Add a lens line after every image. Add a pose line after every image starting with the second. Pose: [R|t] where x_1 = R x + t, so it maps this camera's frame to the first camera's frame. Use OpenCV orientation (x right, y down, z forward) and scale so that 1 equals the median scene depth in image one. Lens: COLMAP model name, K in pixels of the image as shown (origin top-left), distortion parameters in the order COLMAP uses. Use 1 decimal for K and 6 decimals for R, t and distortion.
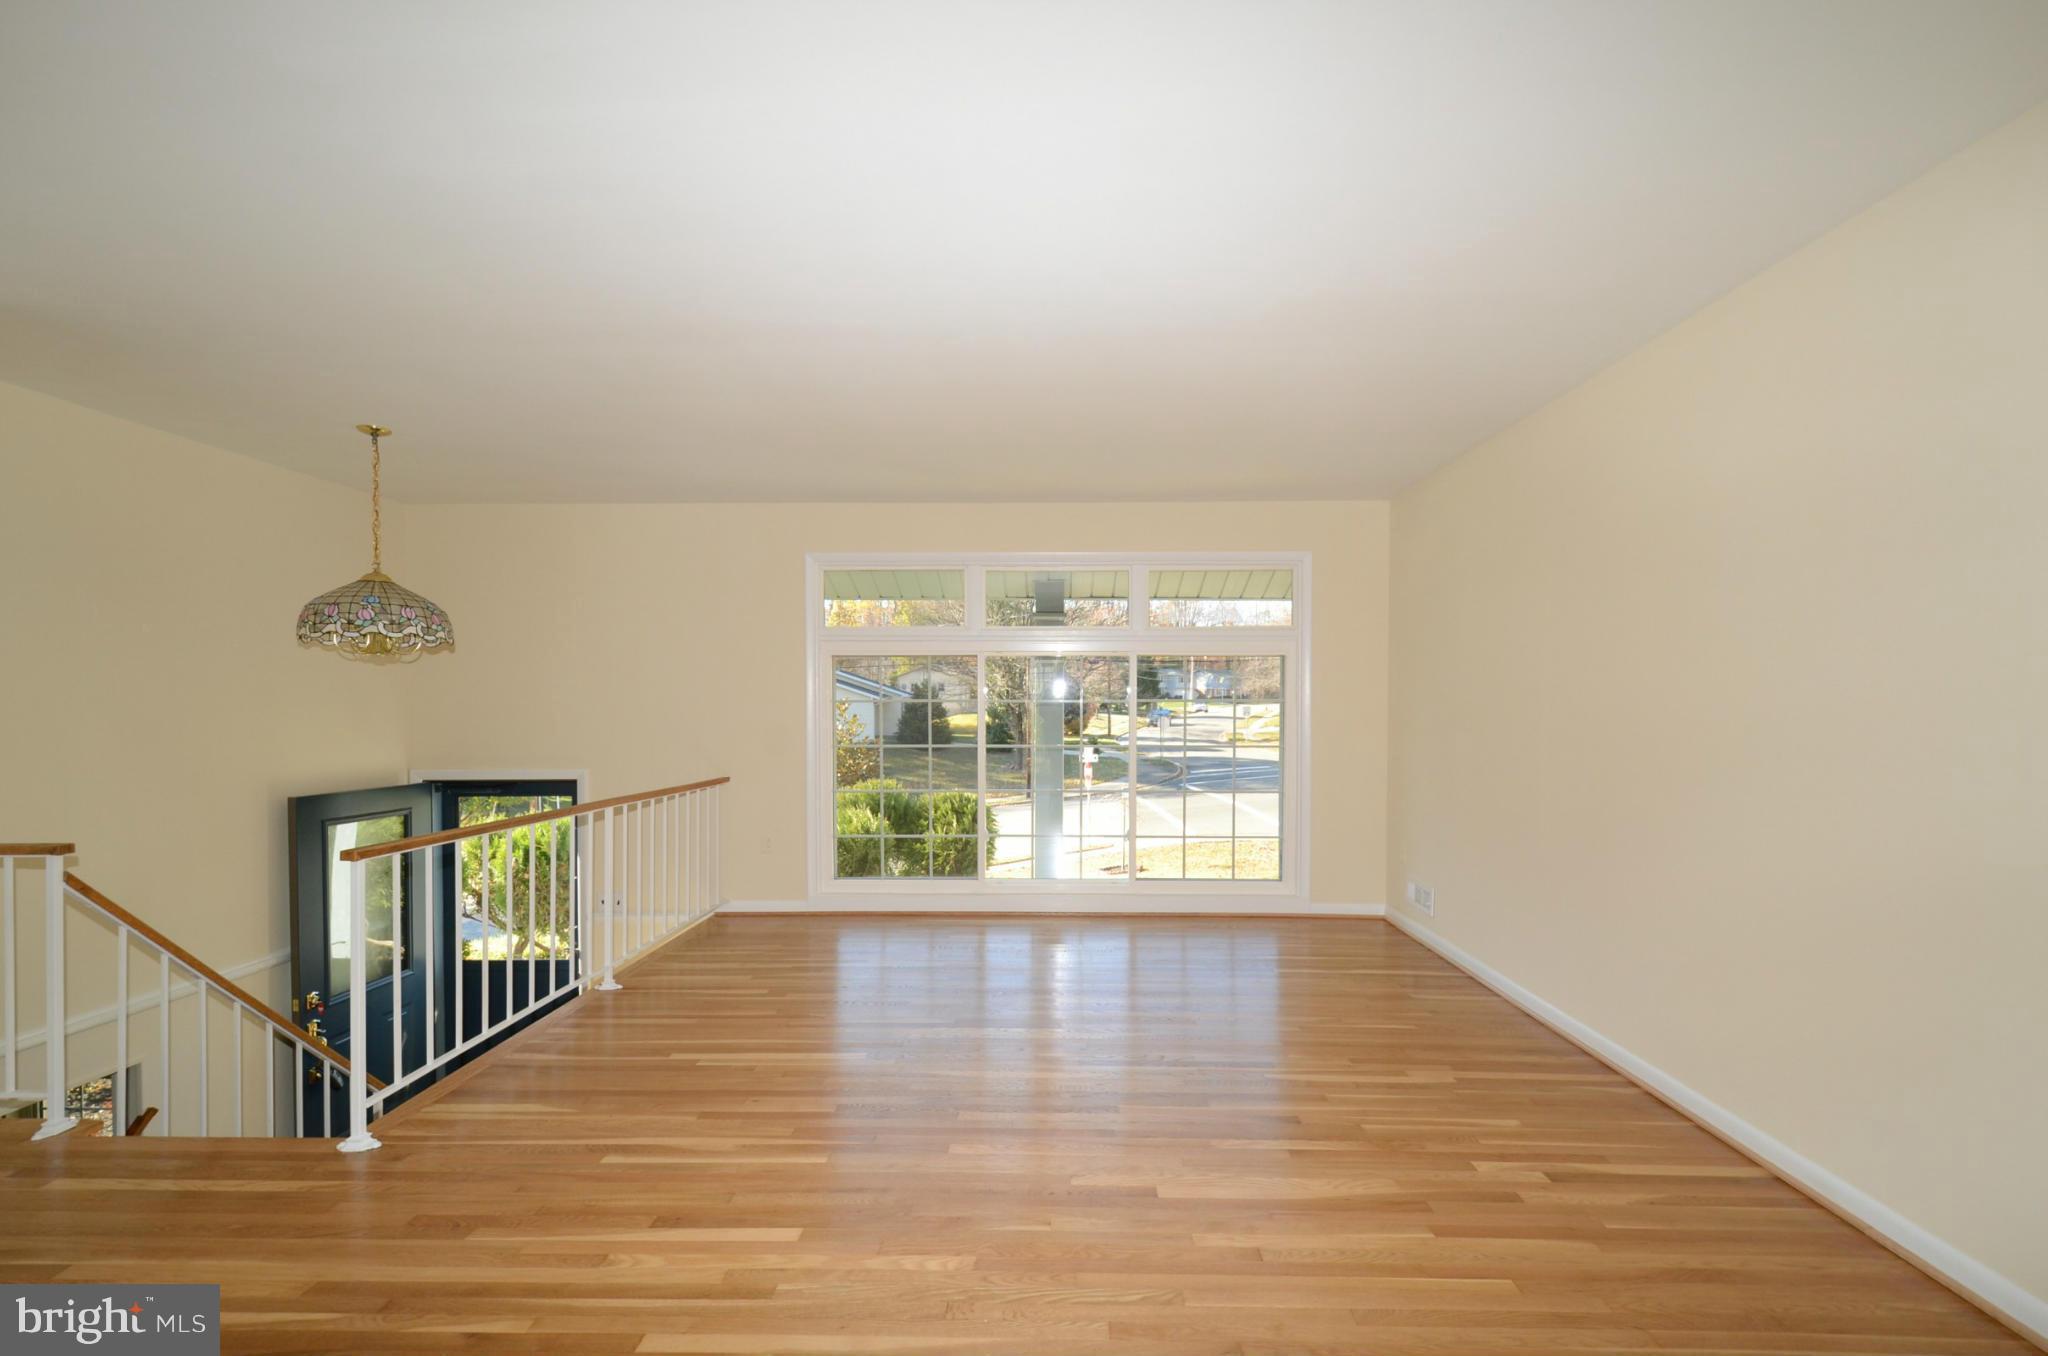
lens RADIAL K [[926.8, 0, 1026.4], [0, 926.8, 707.0], [0, 0, 1]] dist [-0.014255, -0.000601]
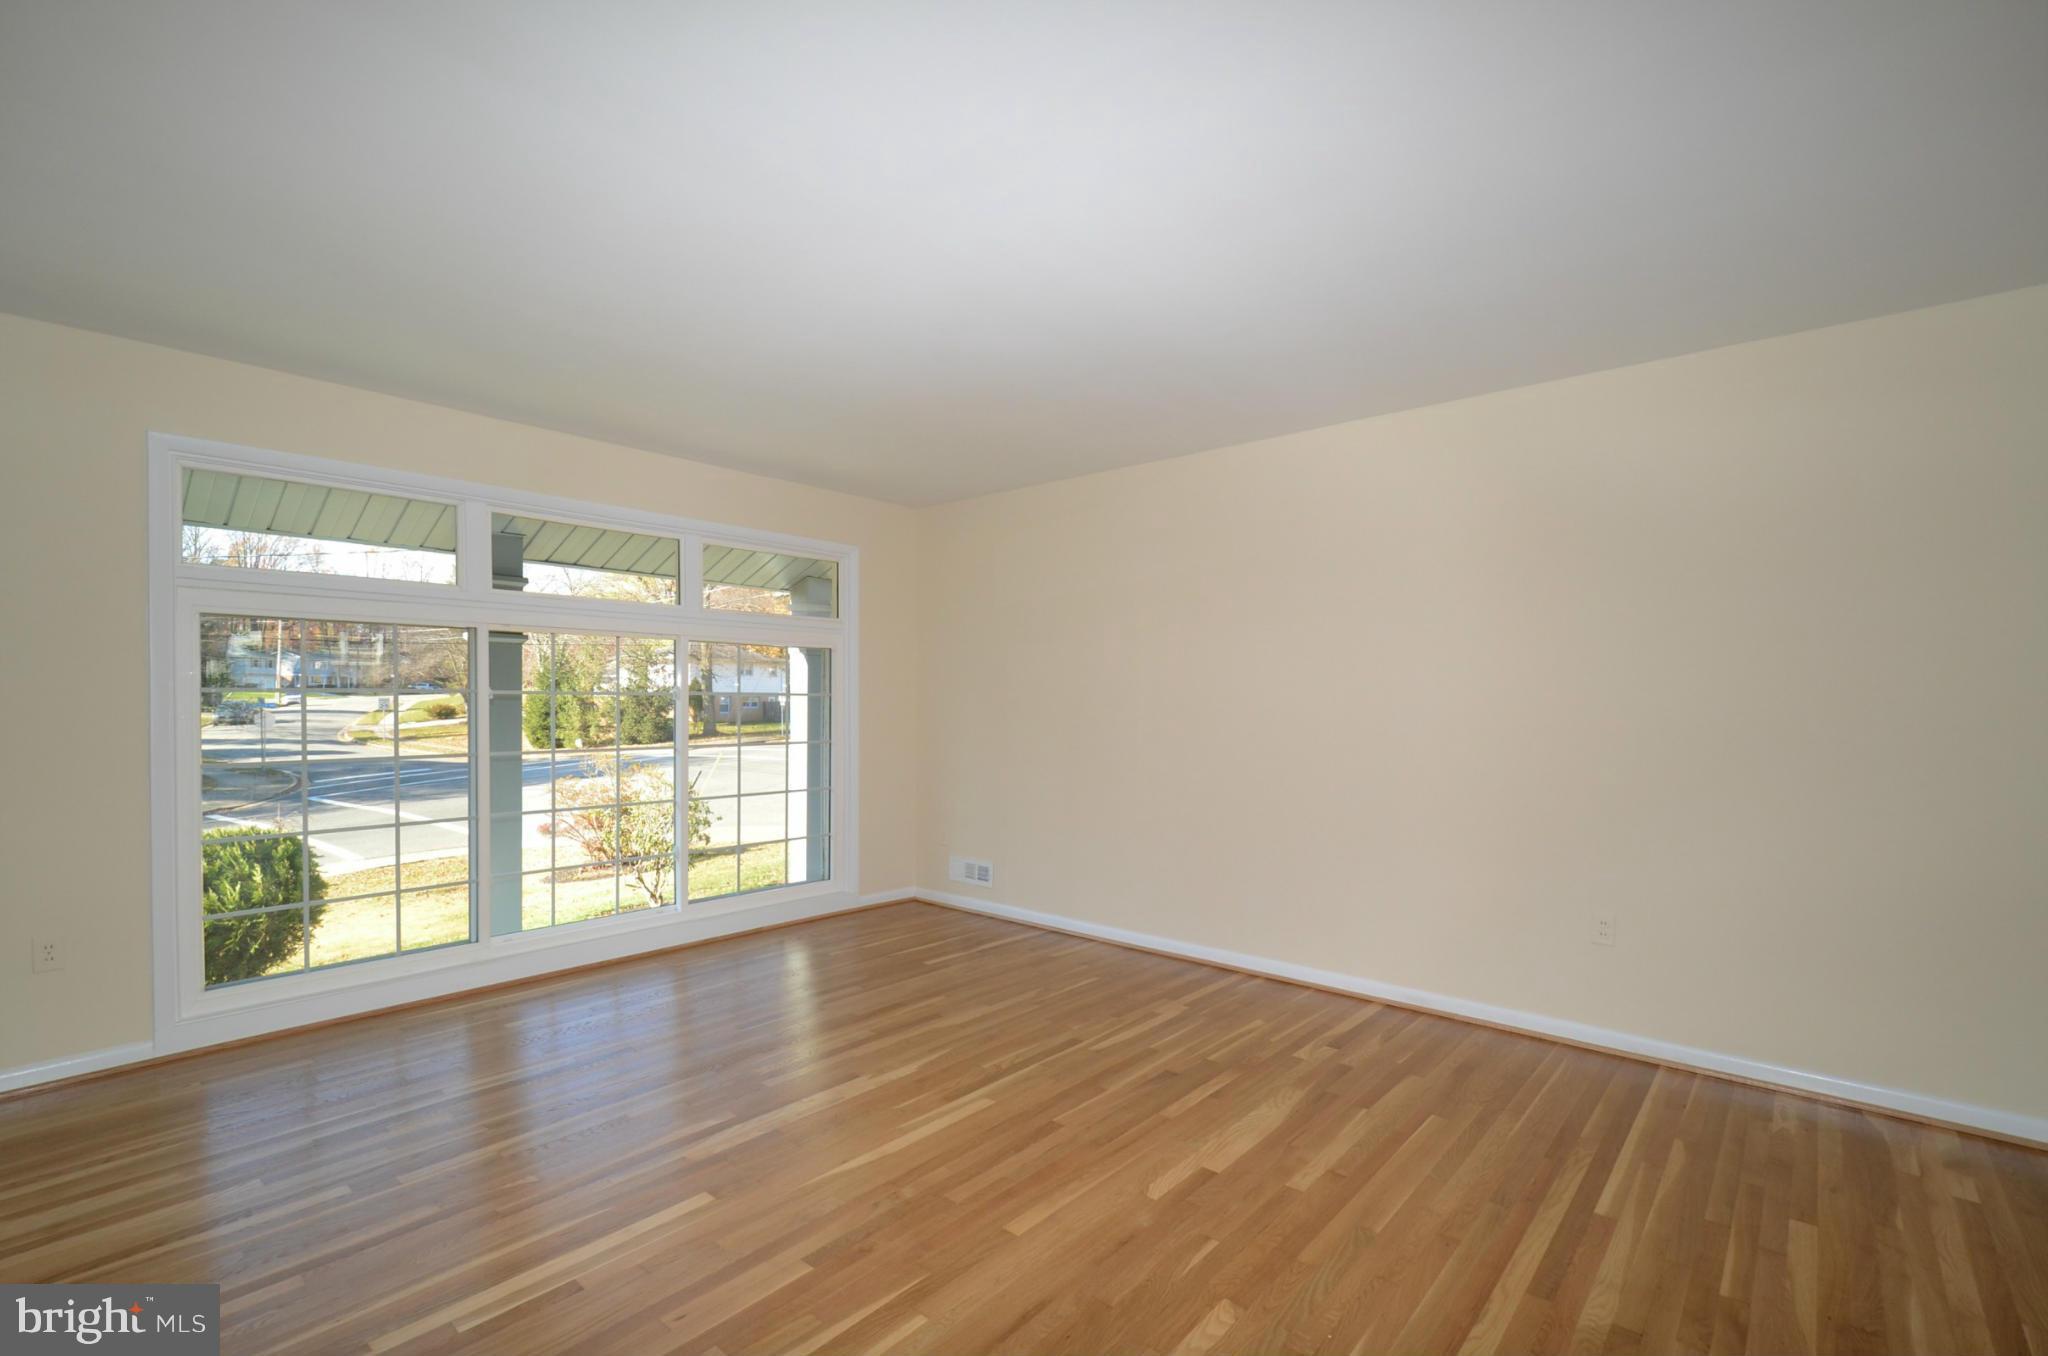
lens RADIAL K [[926.8, 0, 1026.4], [0, 926.8, 707.0], [0, 0, 1]] dist [-0.014255, -0.000601]
pose [[0.624639, -0.007815, 0.780875, -0.343159], [0.000312, 0.999952, 0.009758, -0.002287], [-0.780914, -0.005851, 0.624611, 0.222276]]
